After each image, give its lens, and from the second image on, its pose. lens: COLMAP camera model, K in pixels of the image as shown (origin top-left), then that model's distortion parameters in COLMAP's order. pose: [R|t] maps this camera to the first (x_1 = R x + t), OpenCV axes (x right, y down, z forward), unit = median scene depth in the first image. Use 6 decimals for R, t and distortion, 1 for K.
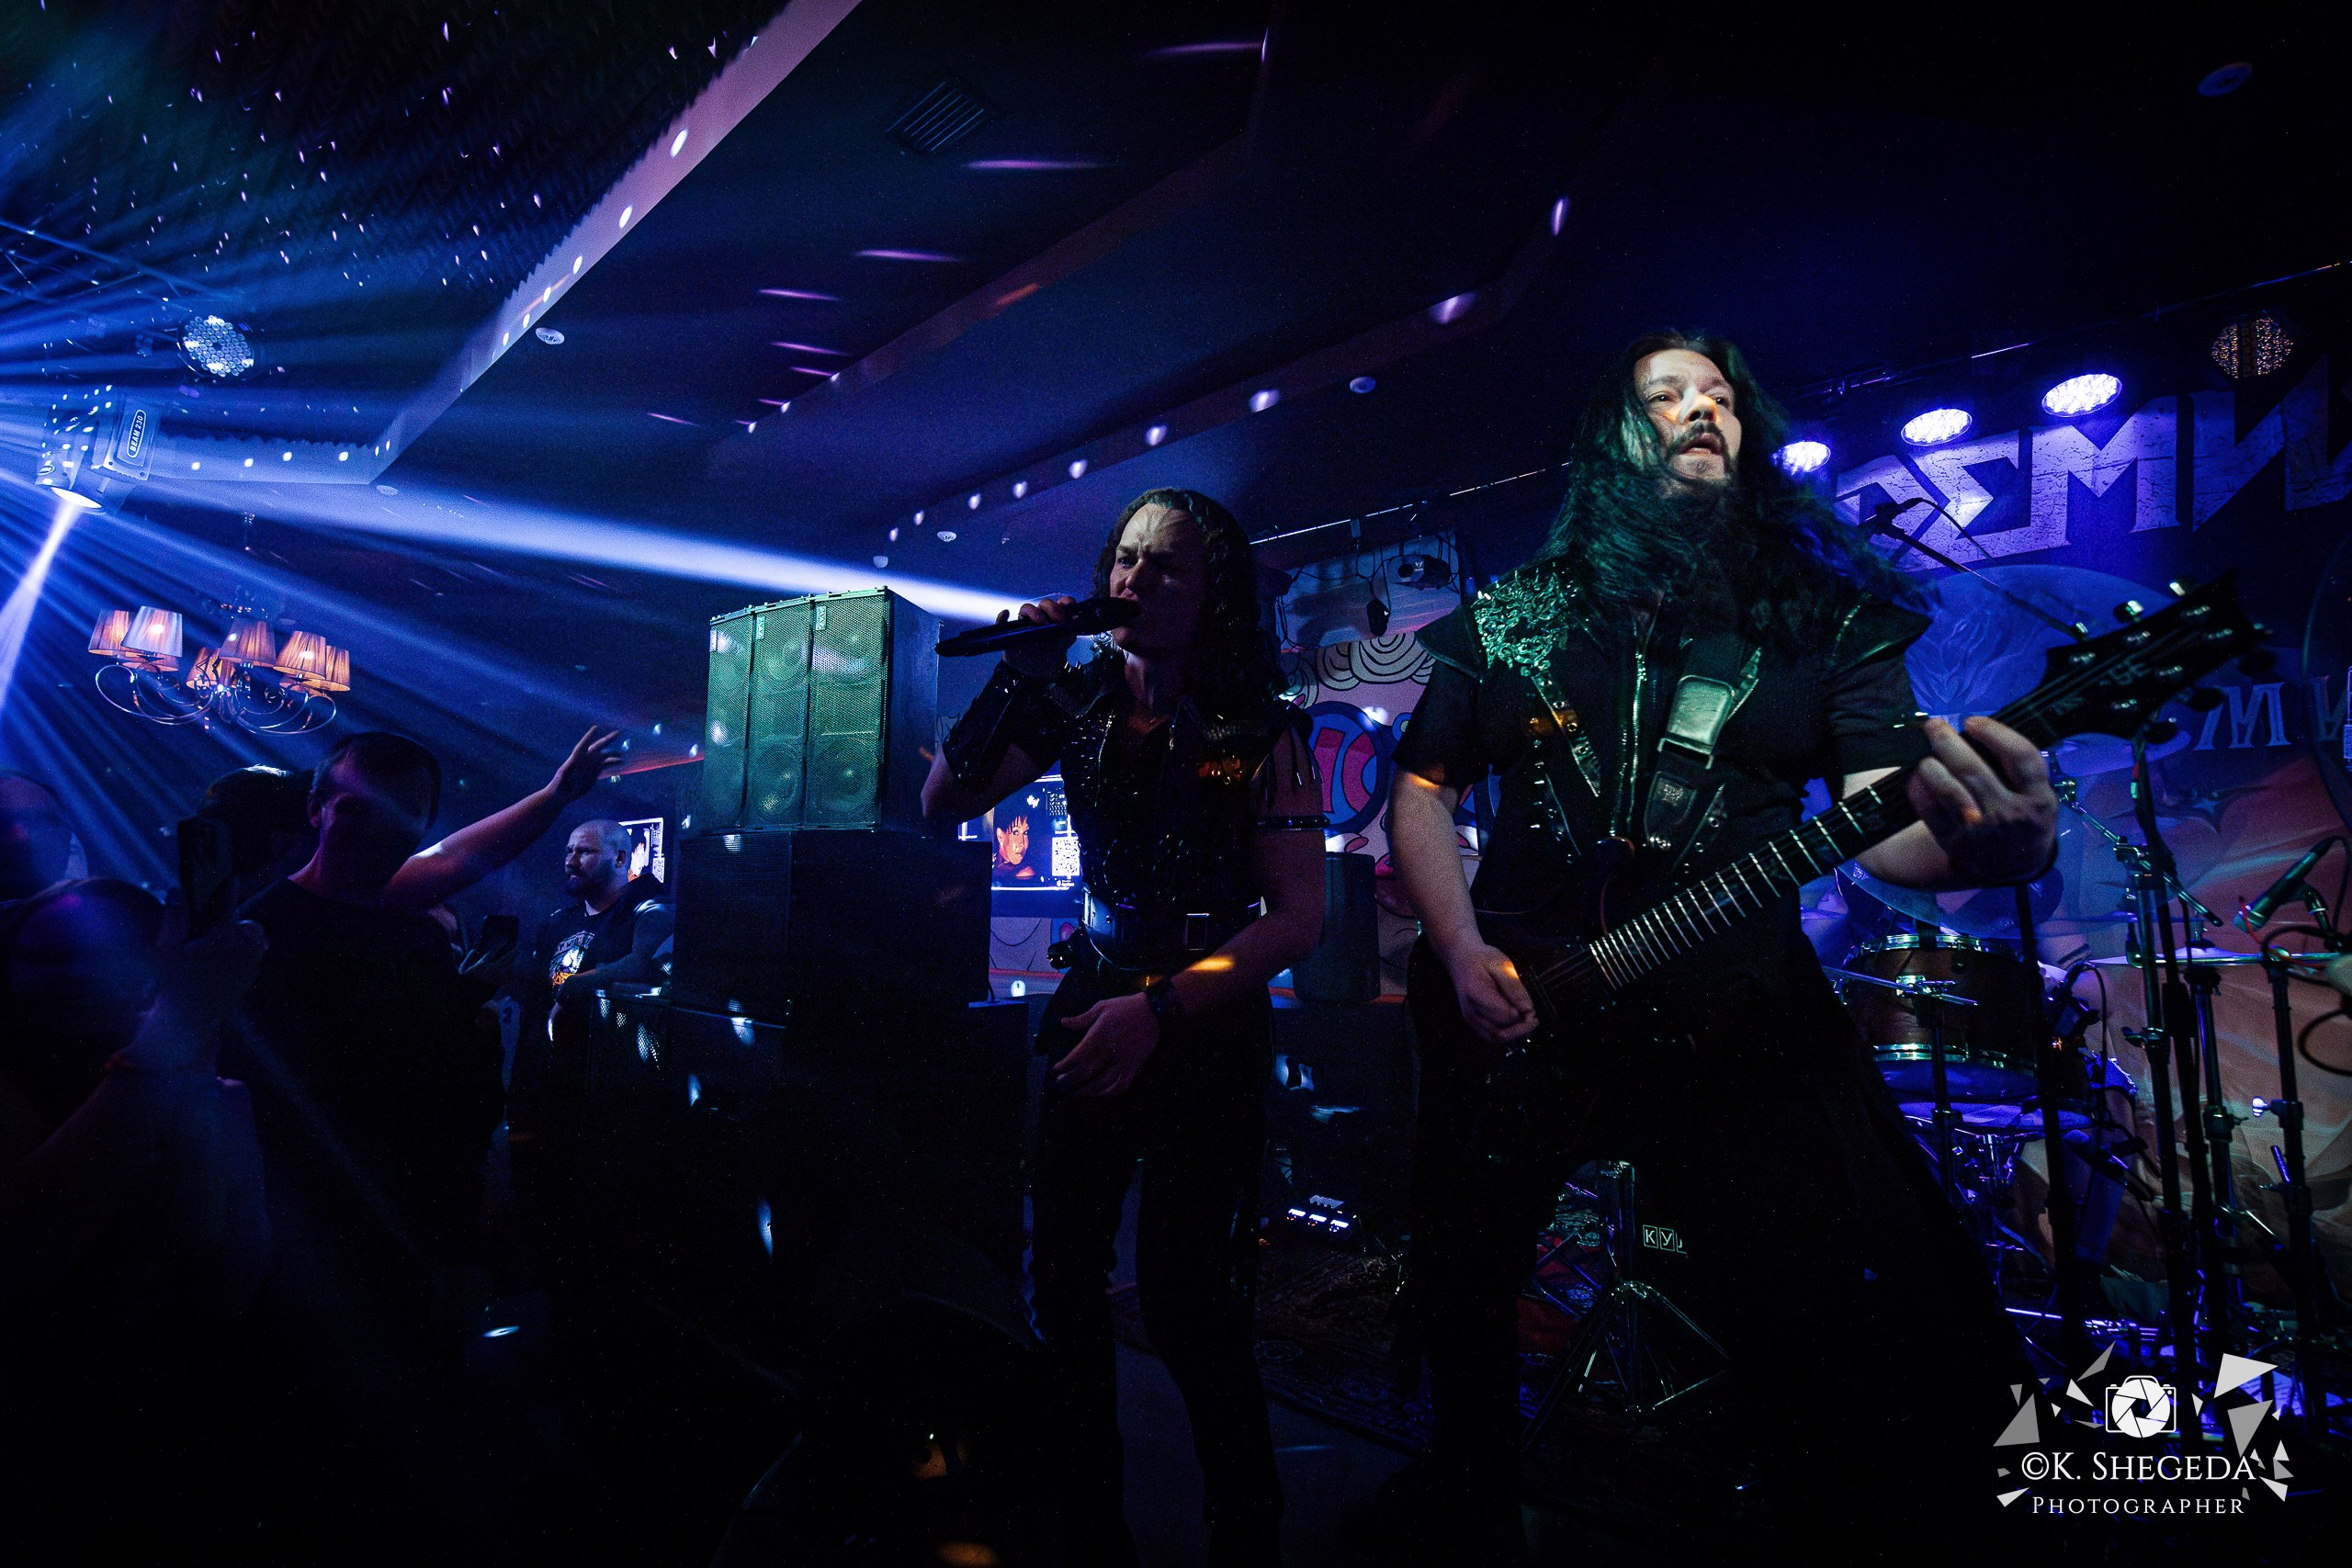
lens RADIAL K [[1018.5, 0, 1166.9], [0, 1018.5, 788.5], [0, 0, 1]] dist [-0.002993, -0.009154]
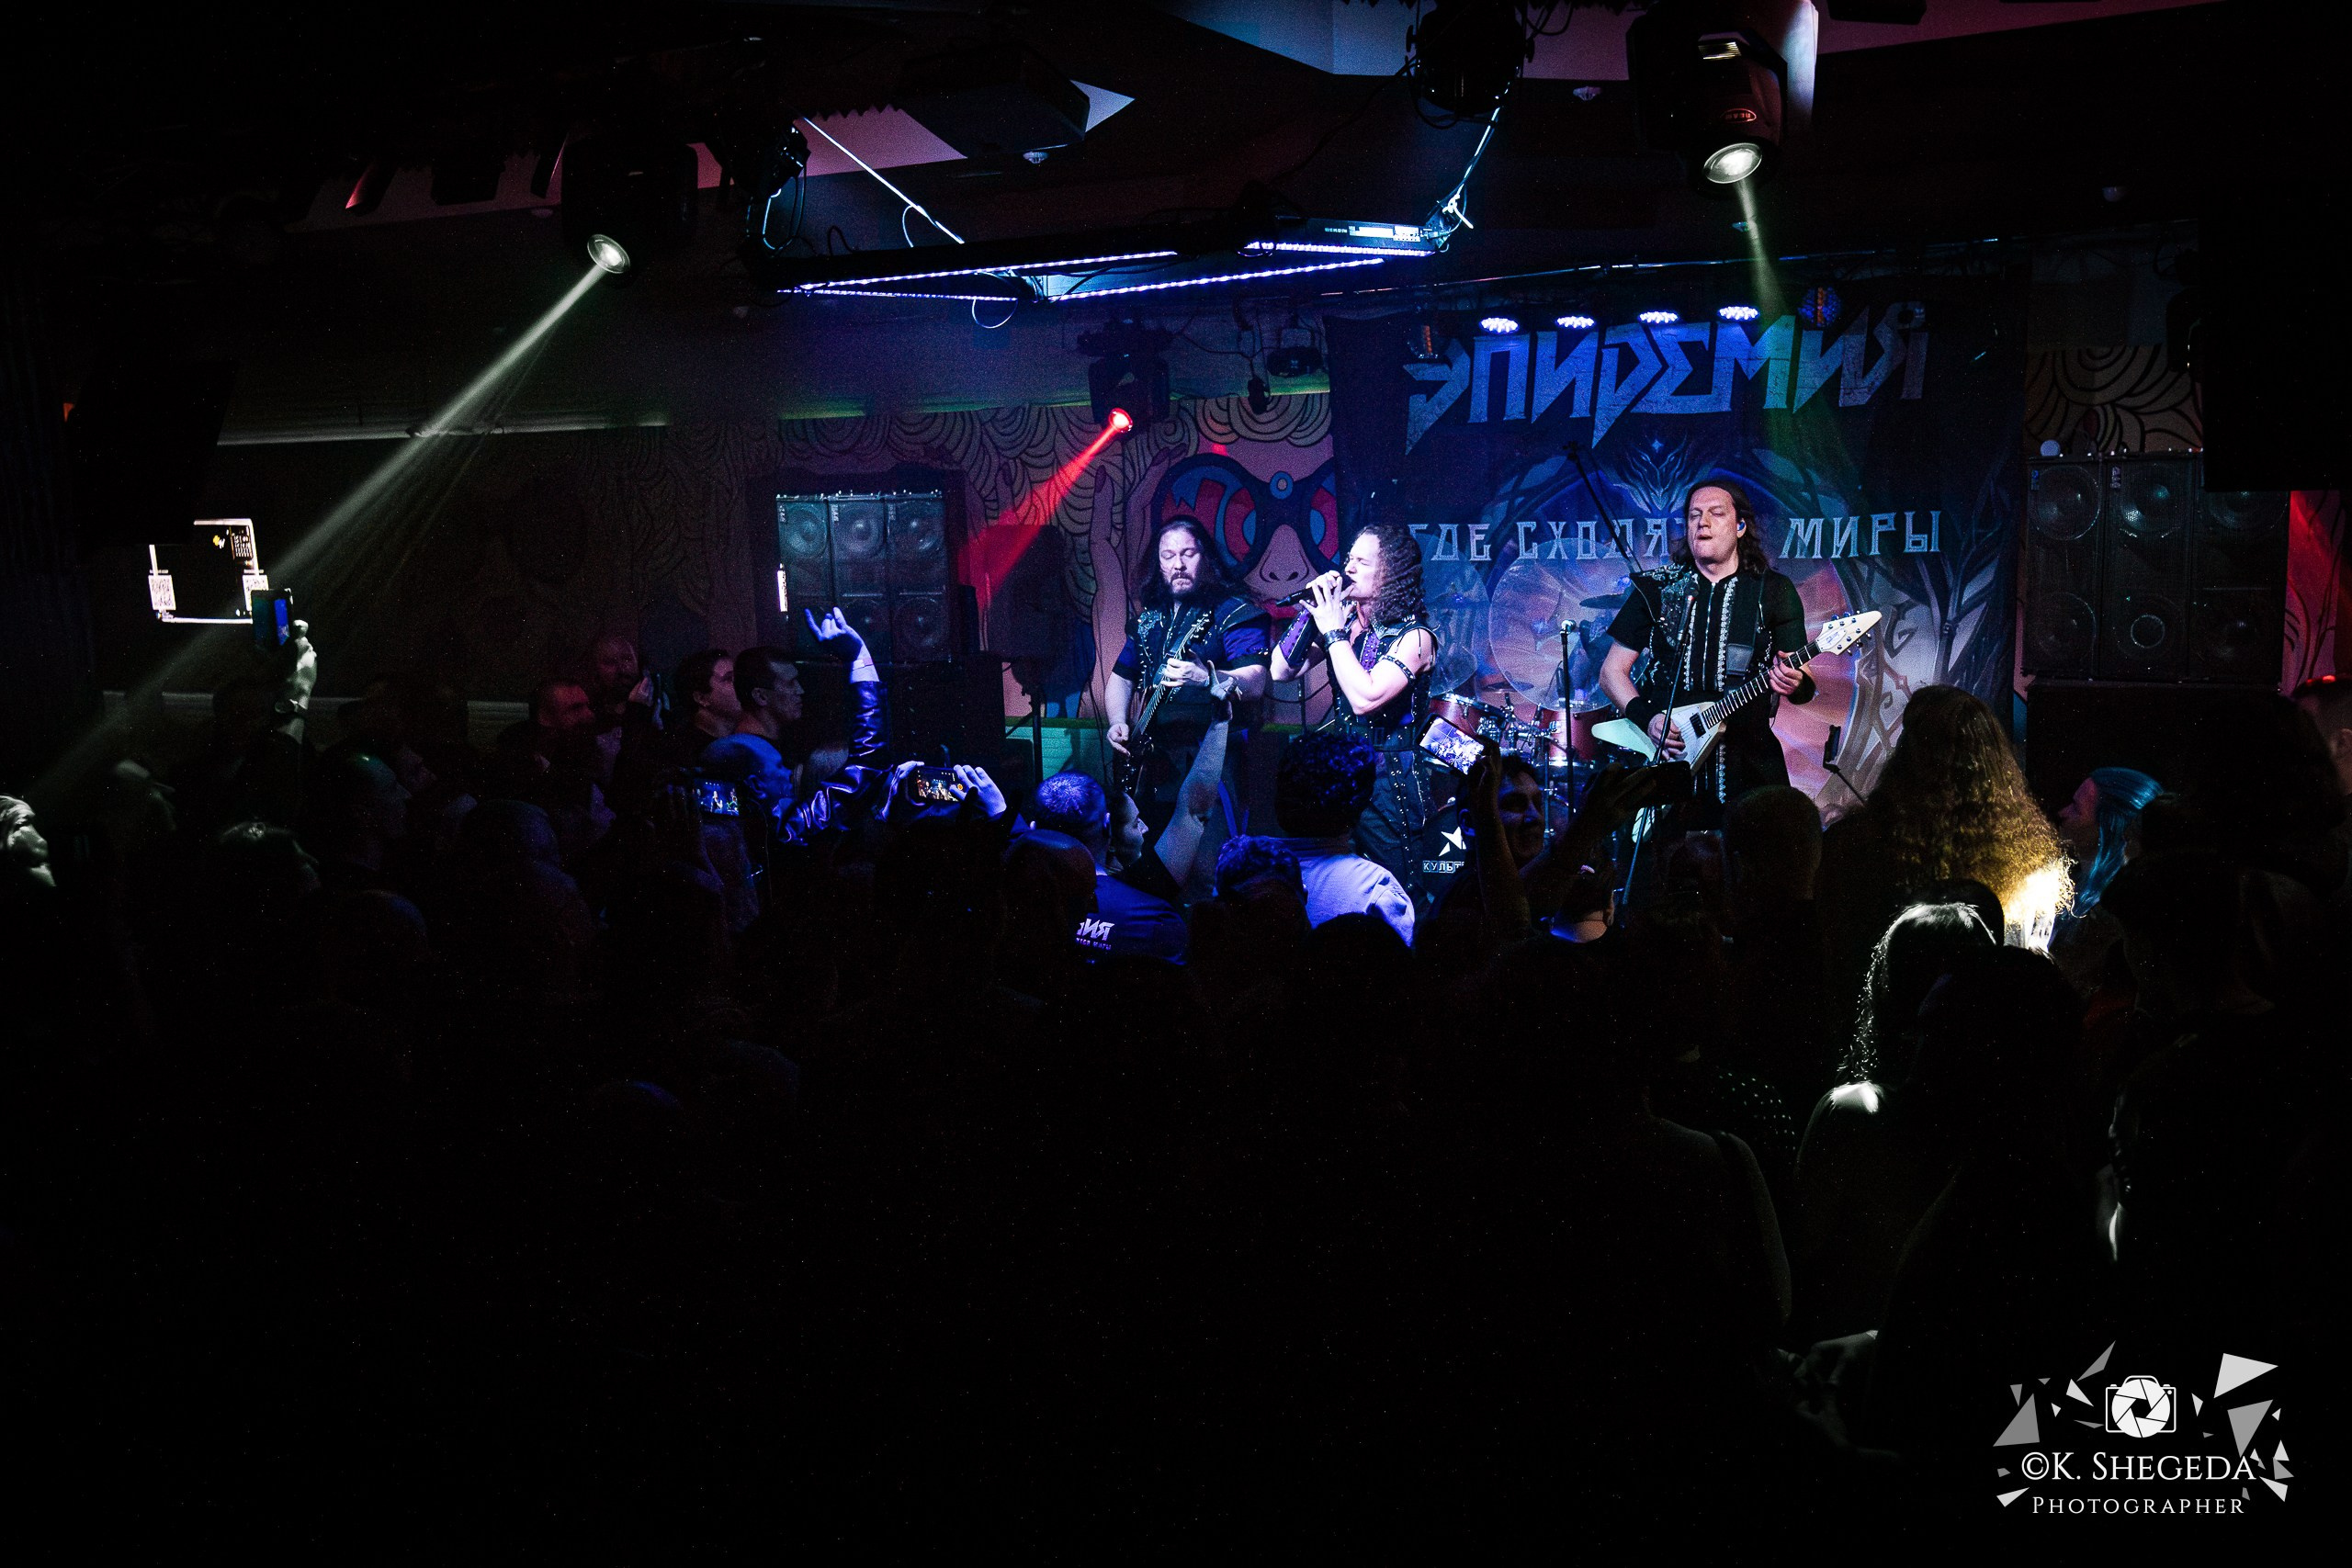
lens RADIAL K [[2061.8, 0, 1227.8], [0, 2061.8, 839.4], [0, 0, 1]] dist [0.035716, -0.002055]
pose [[0.973547, -0.081367, 0.213506, -0.497170], [0.016495, 0.957032, 0.289513, -0.514426], [-0.227889, -0.278333, 0.933058, -1.766747]]
